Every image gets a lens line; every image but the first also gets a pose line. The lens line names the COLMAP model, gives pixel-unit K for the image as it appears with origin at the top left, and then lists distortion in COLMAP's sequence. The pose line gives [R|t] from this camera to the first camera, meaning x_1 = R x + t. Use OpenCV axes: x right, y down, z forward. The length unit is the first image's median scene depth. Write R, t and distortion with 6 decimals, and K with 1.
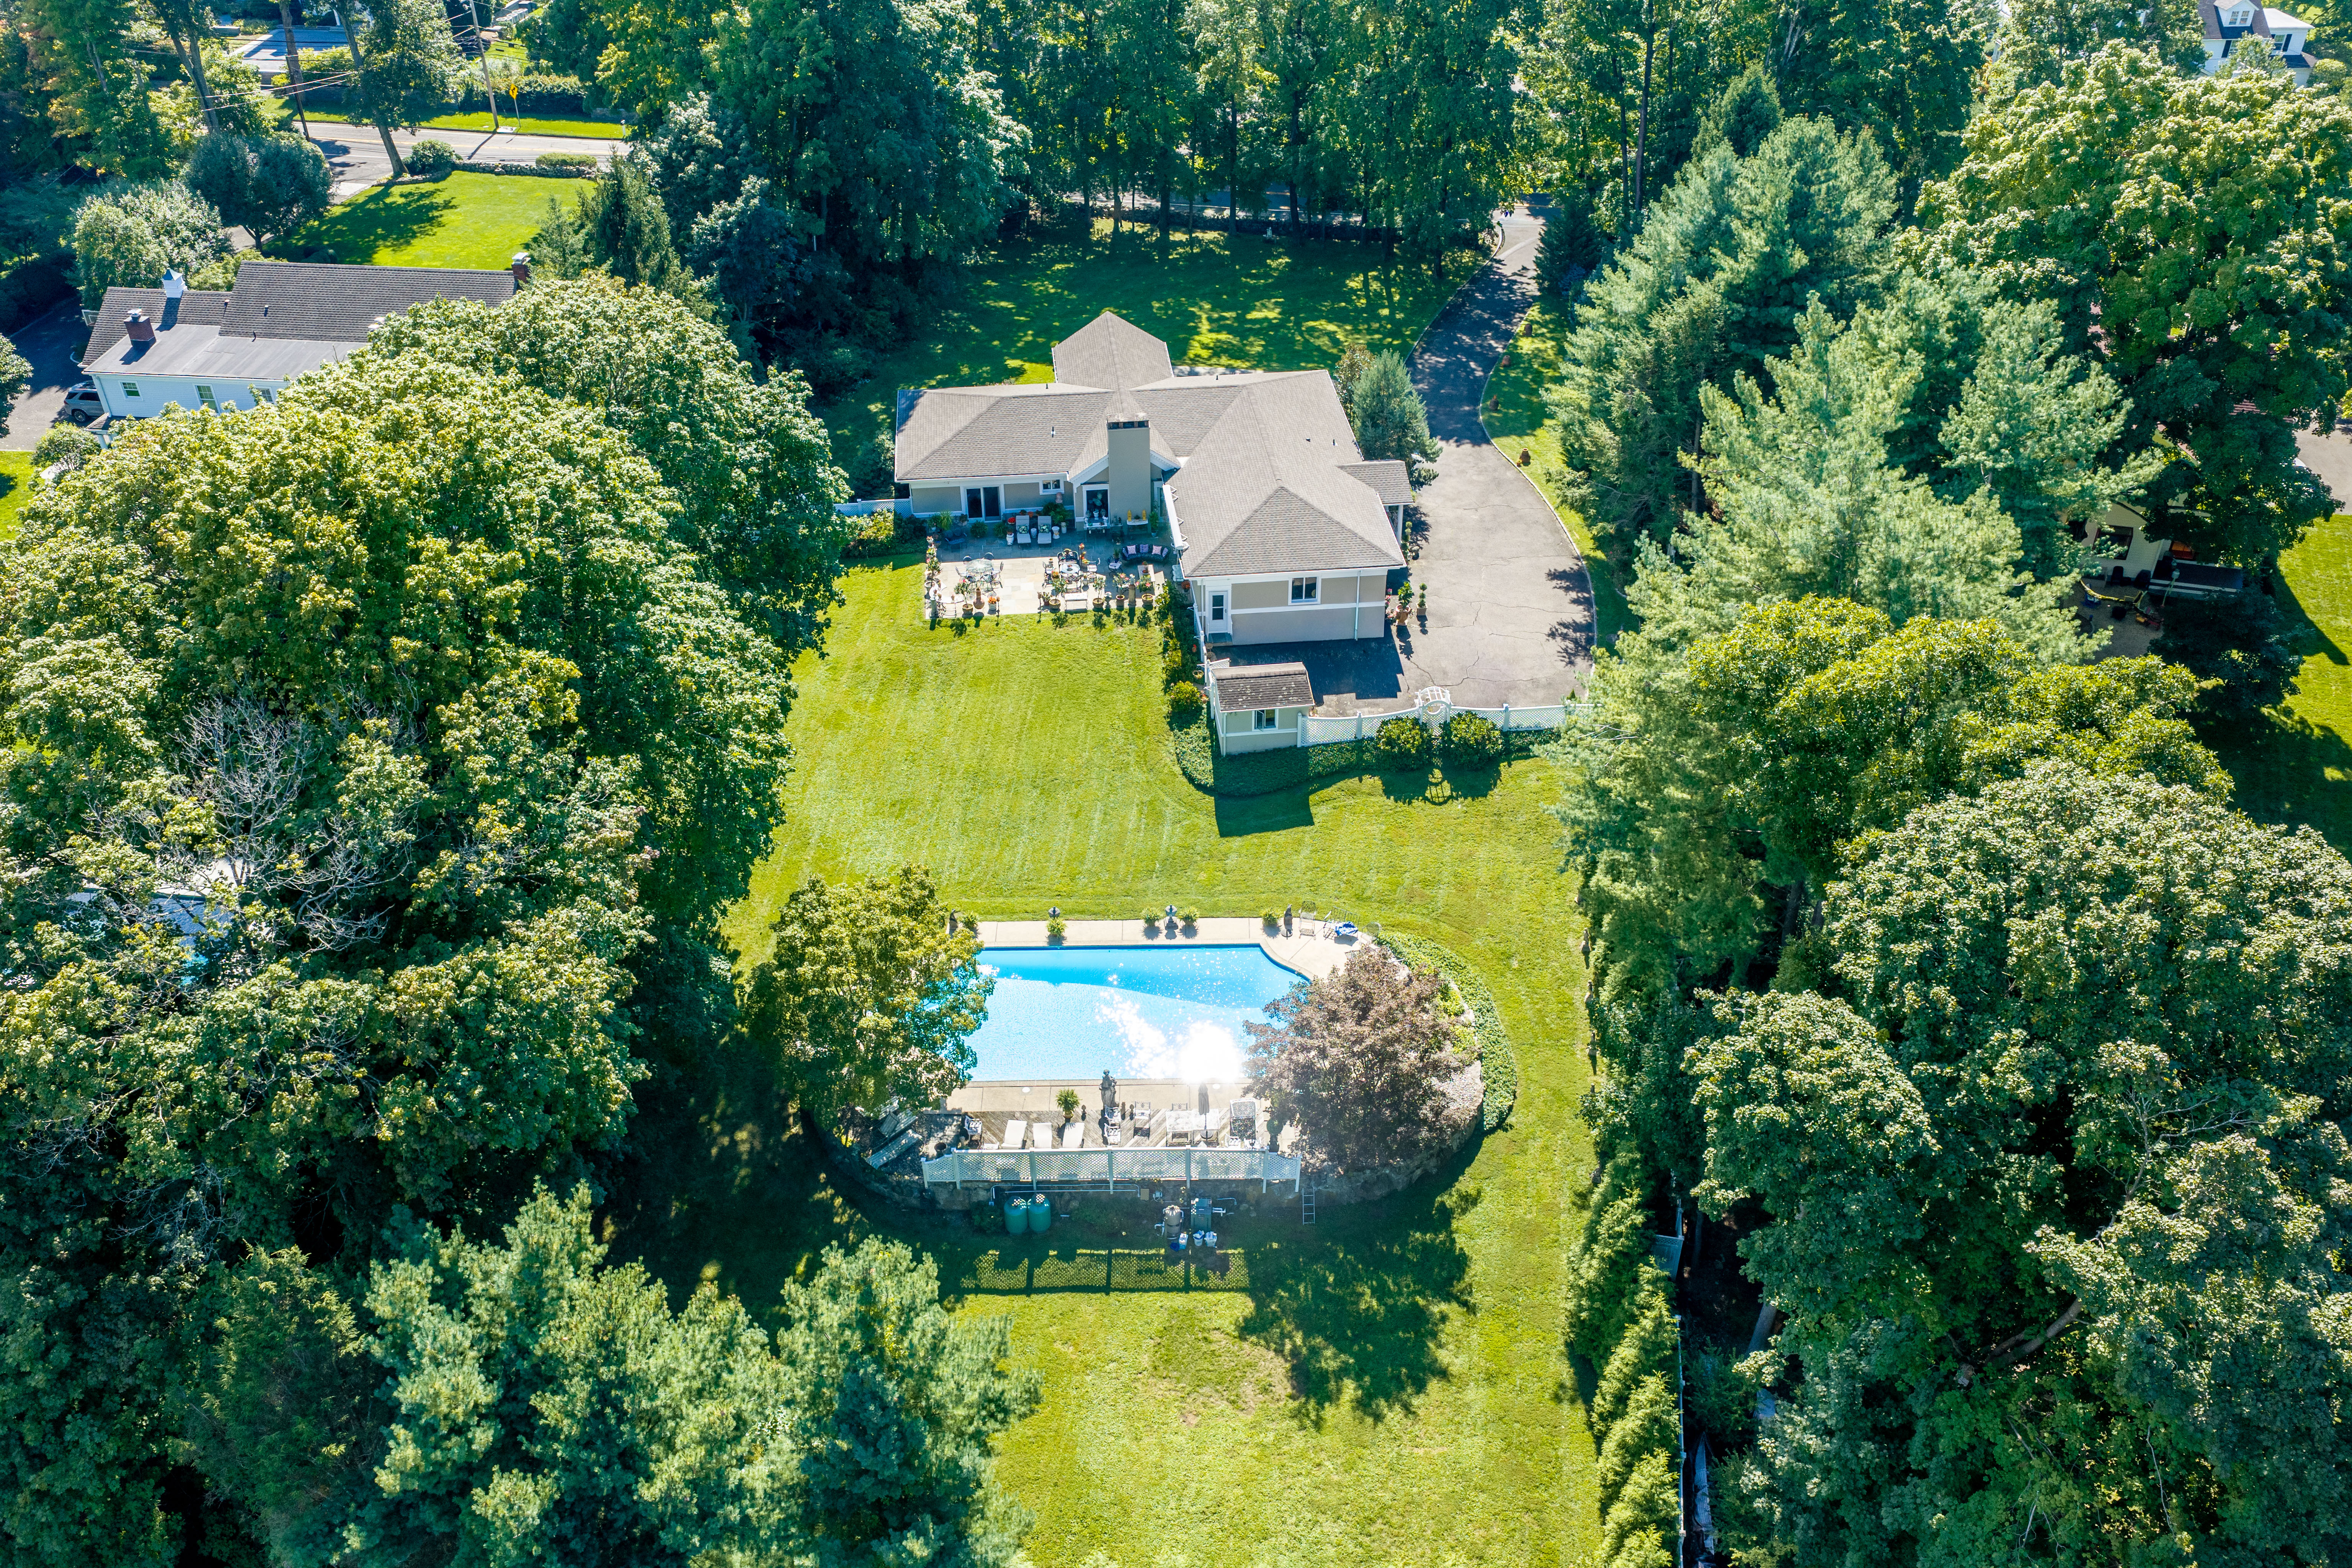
lens RADIAL K [[1931.5, 0, 1182.3], [0, 1931.5, 785.3], [0, 0, 1]] dist [0.034073, -0.082794]
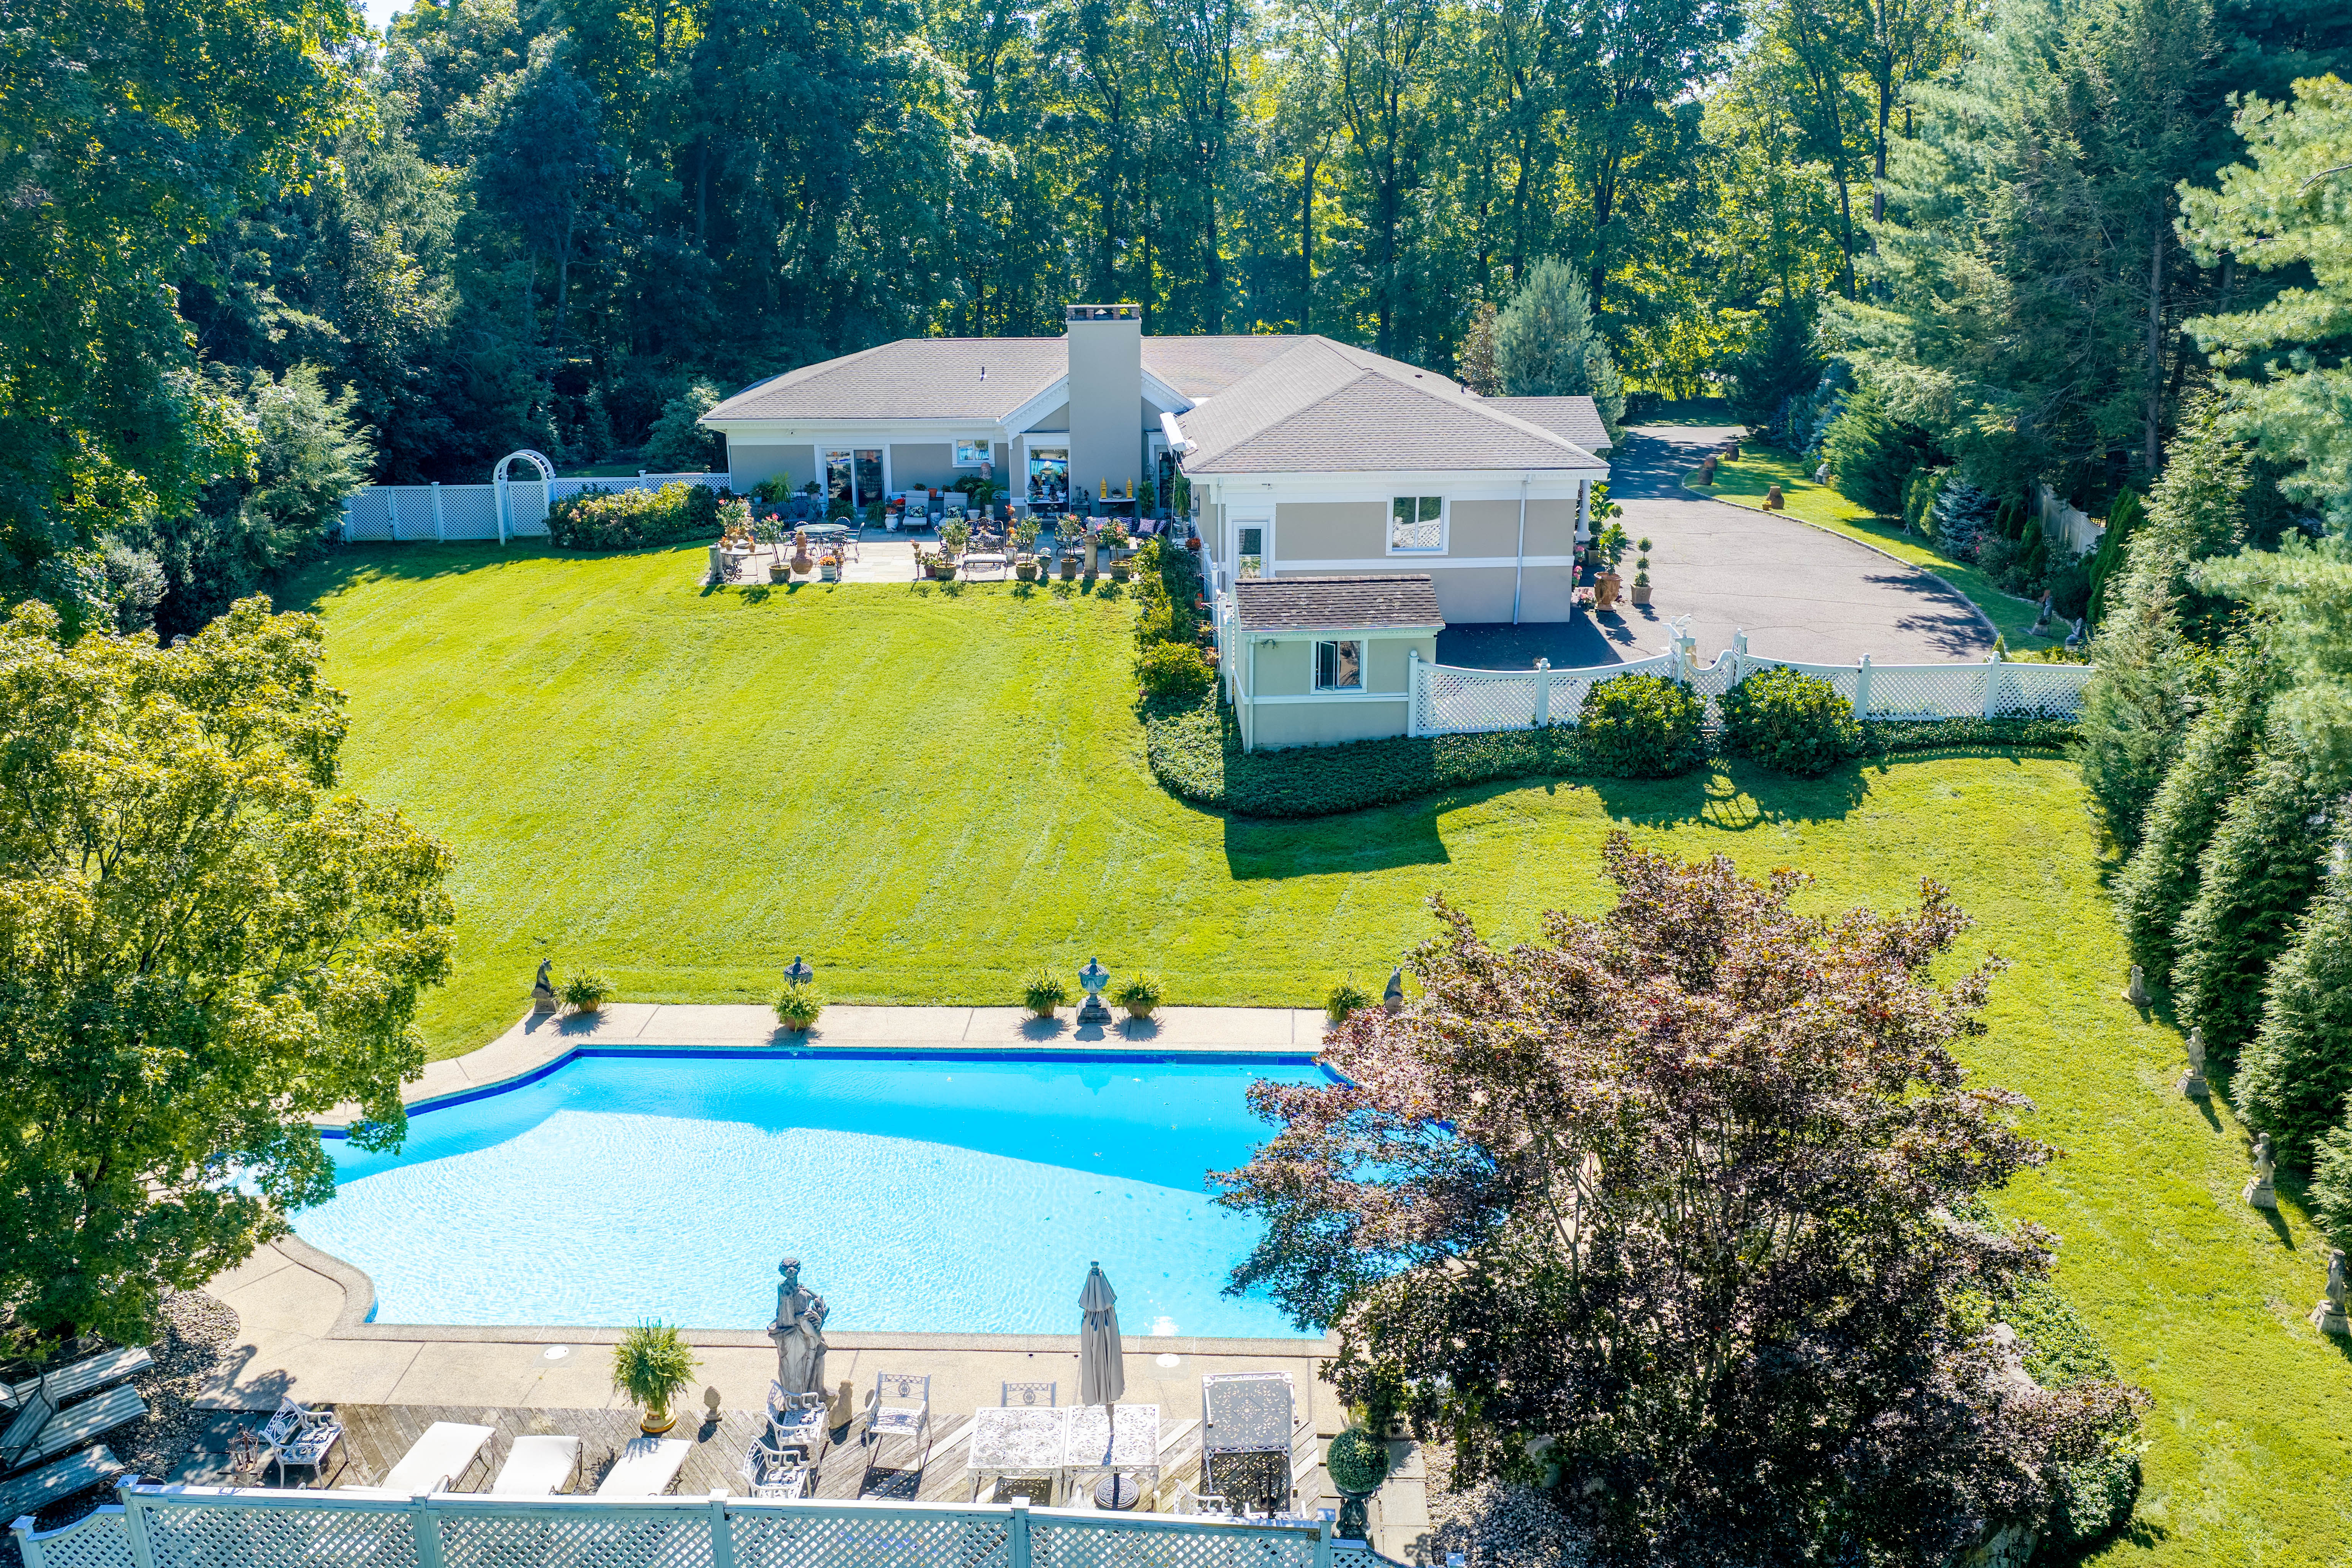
lens RADIAL K [[1931.5, 0, 1182.3], [0, 1931.5, 785.3], [0, 0, 1]] dist [0.034073, -0.082794]
pose [[0.998795, 0.017136, -0.045998, 0.027081], [-0.030498, 0.950903, -0.307983, 0.136749], [0.038462, 0.309014, 0.950279, 0.566277]]
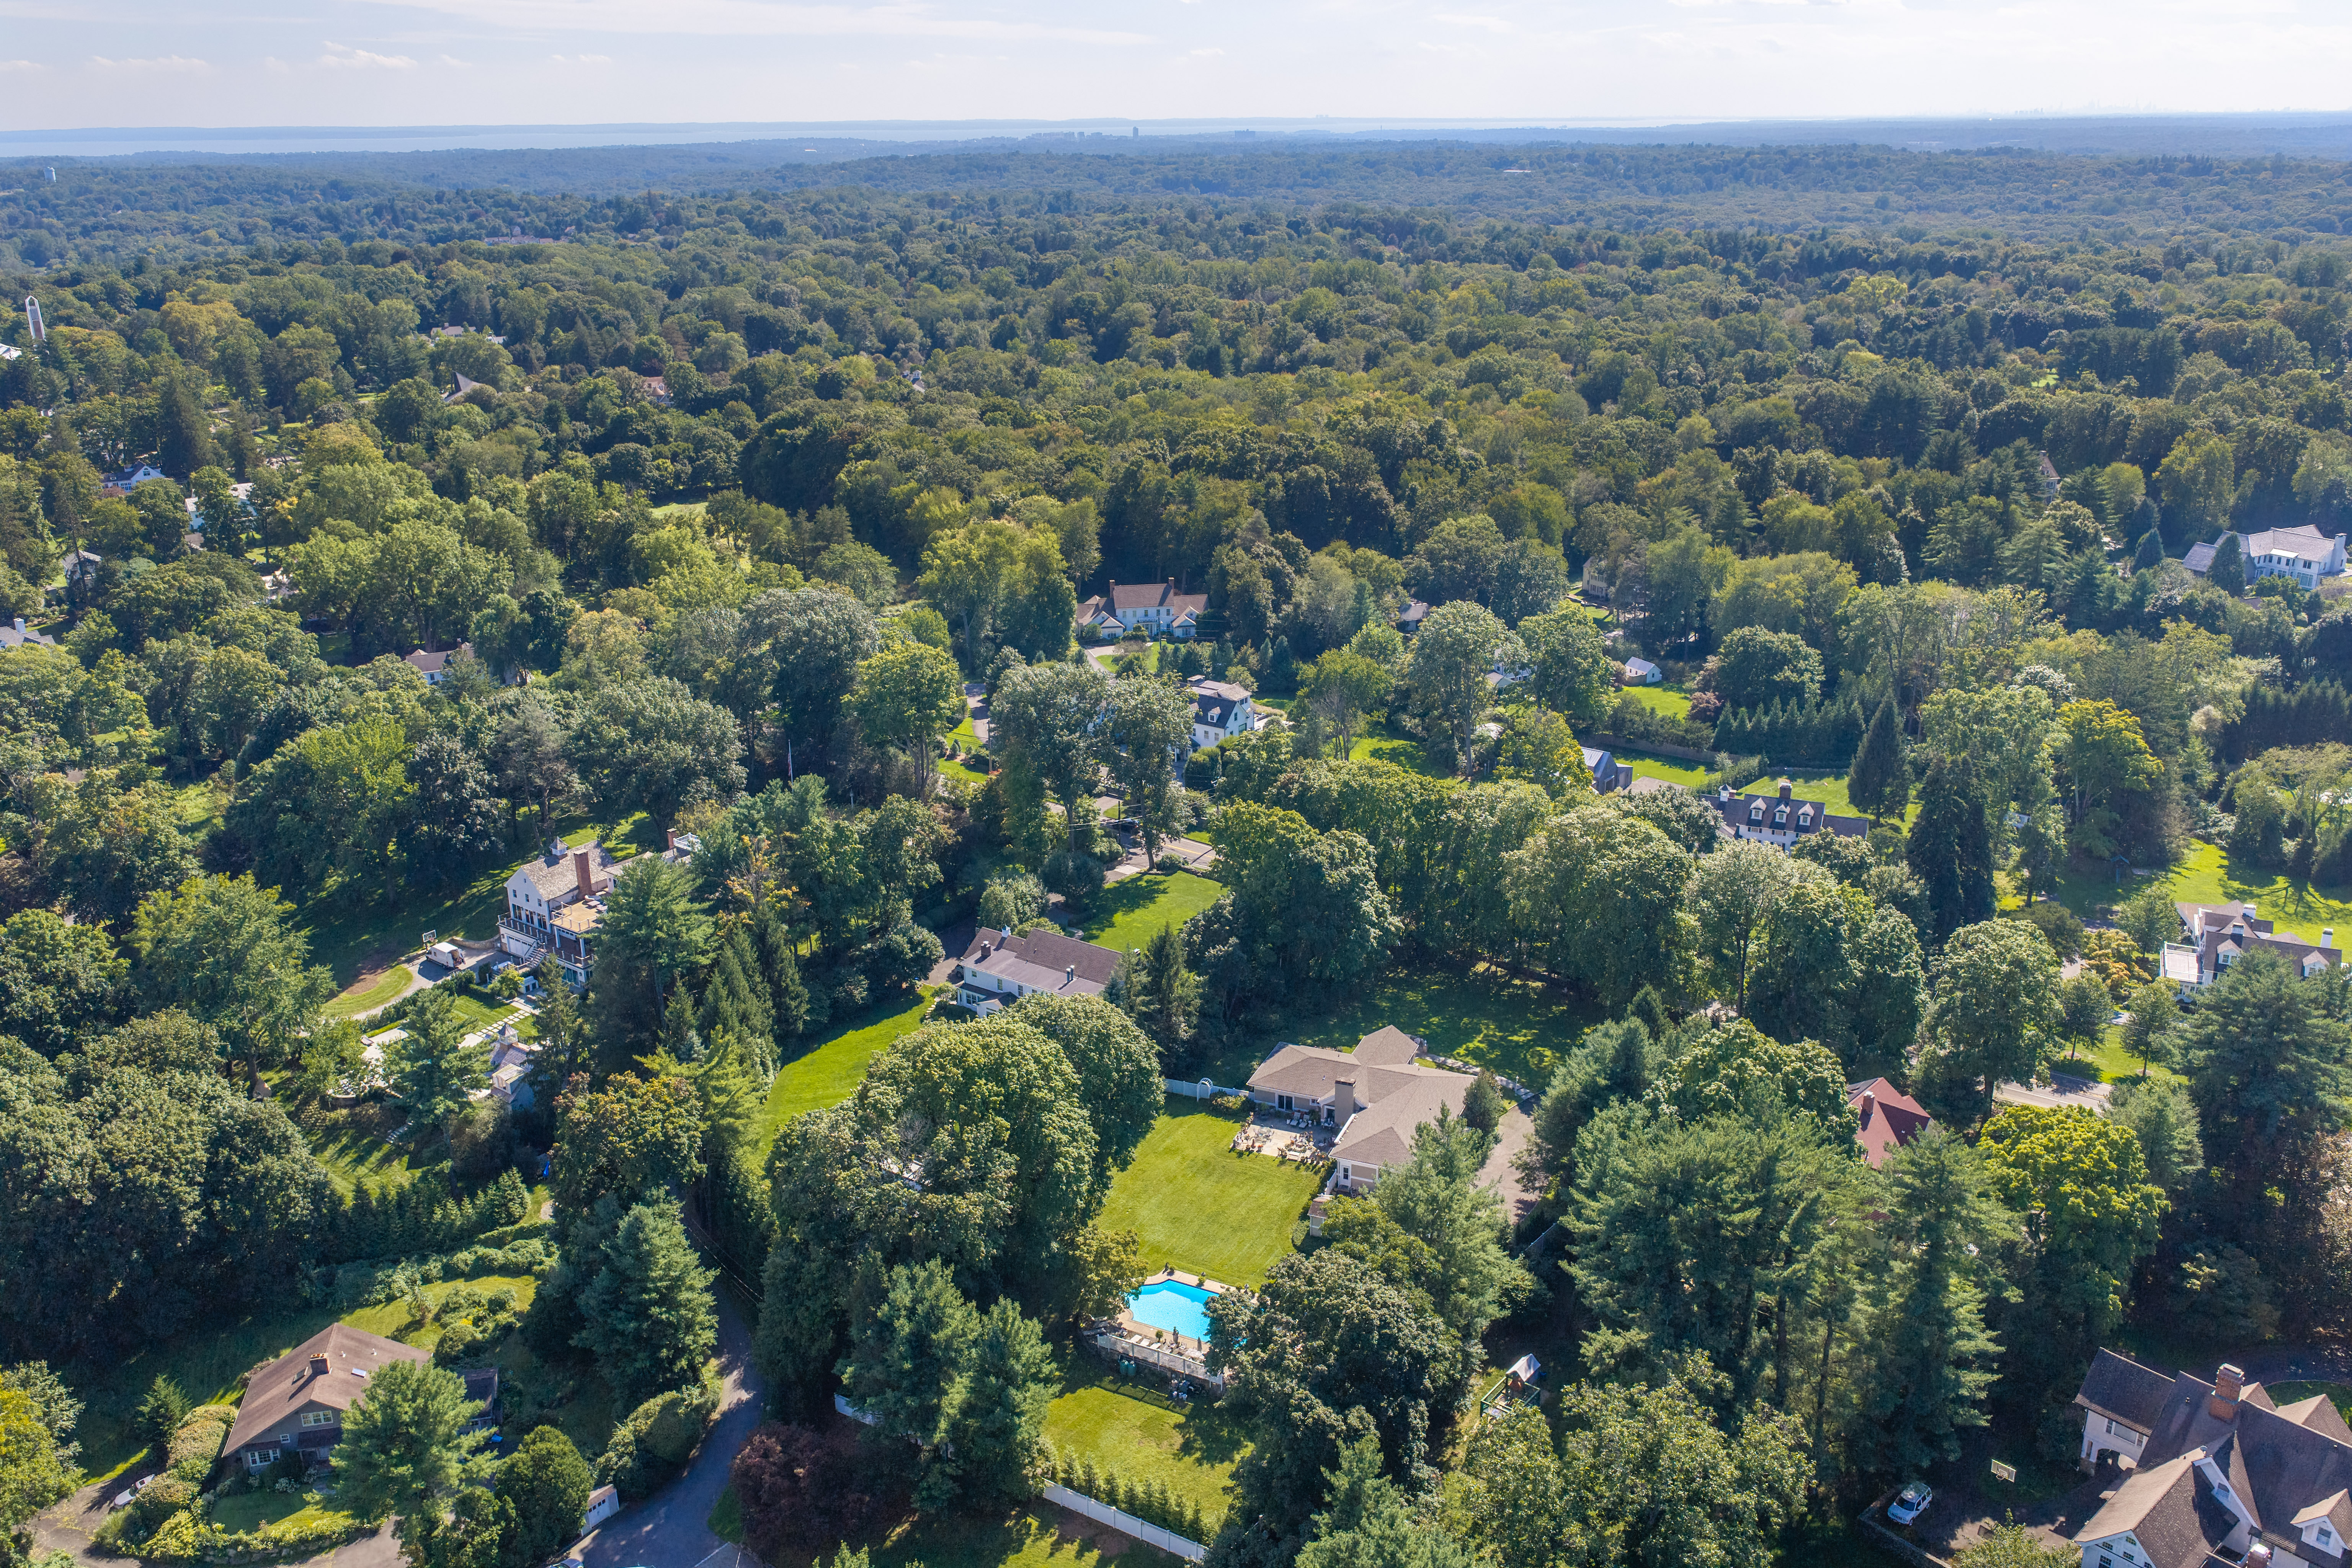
lens RADIAL K [[1931.5, 0, 1182.3], [0, 1931.5, 785.3], [0, 0, 1]] dist [0.034073, -0.082794]
pose [[0.878948, 0.153291, -0.451612, 0.845445], [-0.270148, 0.940397, -0.206575, -0.002369], [0.393028, 0.303570, 0.867971, -1.213619]]
